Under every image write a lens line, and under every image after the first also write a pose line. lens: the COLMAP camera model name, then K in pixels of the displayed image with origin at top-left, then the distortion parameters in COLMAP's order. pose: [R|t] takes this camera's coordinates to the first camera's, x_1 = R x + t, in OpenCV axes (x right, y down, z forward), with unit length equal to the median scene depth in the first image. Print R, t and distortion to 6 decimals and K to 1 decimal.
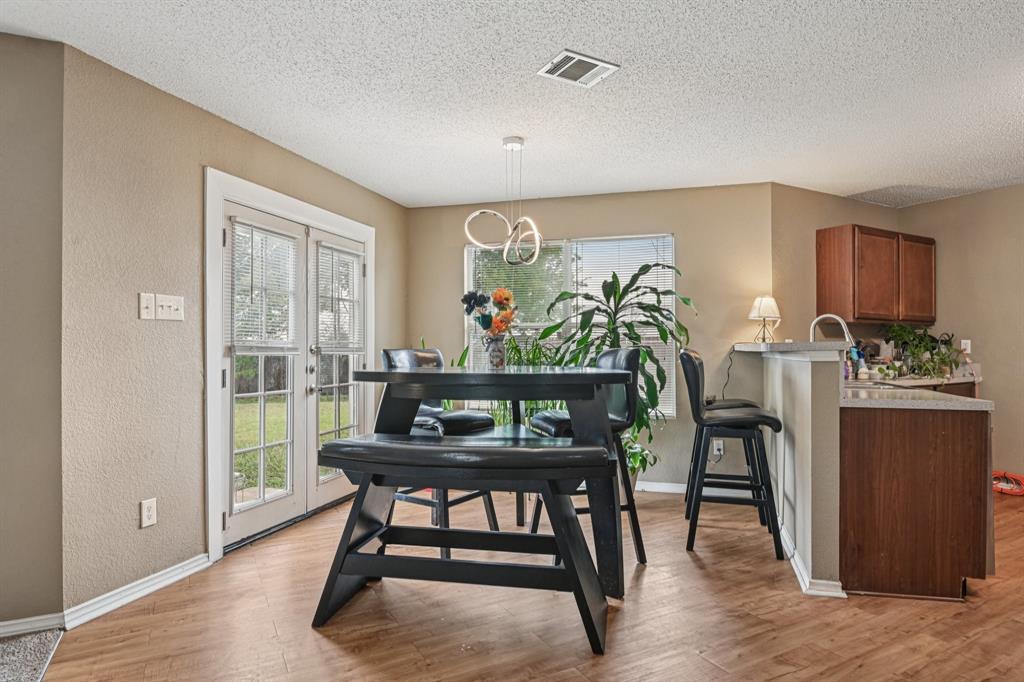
lens RADIAL K [[578.3, 0, 511.7], [0, 578.3, 345.0], [0, 0, 1]] dist [-0.005851, -0.001641]
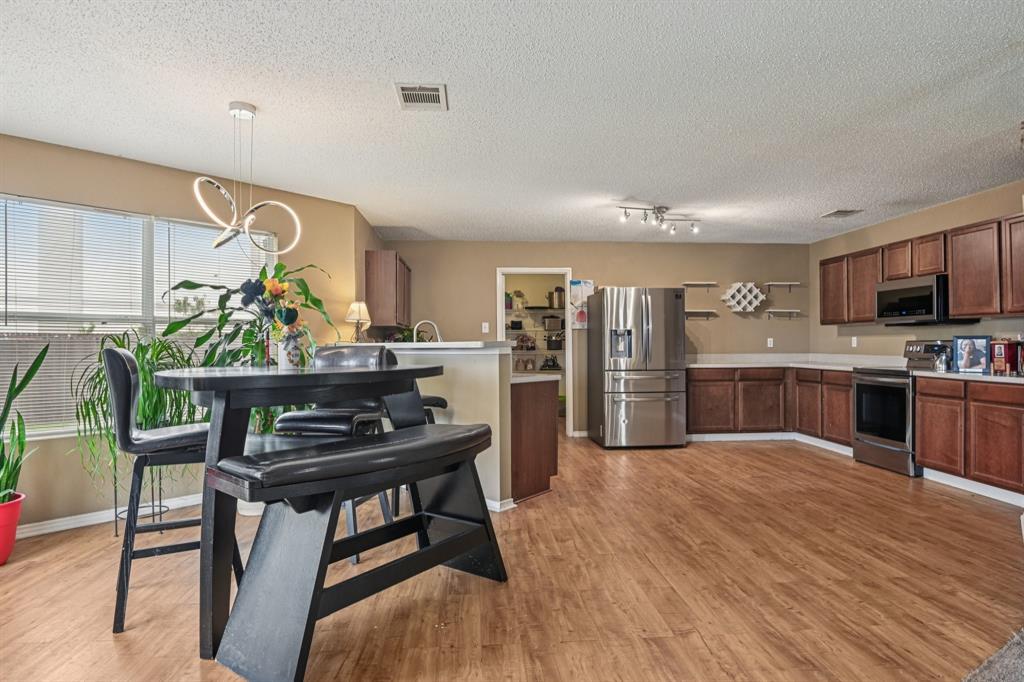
lens RADIAL K [[583.5, 0, 494.9], [0, 583.5, 350.9], [0, 0, 1]] dist [-0.028054, 0.000016]
pose [[0.436253, -0.009668, 0.899772, -0.835172], [-0.002133, 0.999928, 0.011778, 0.002155], [-0.899822, -0.007057, 0.436201, 0.367603]]
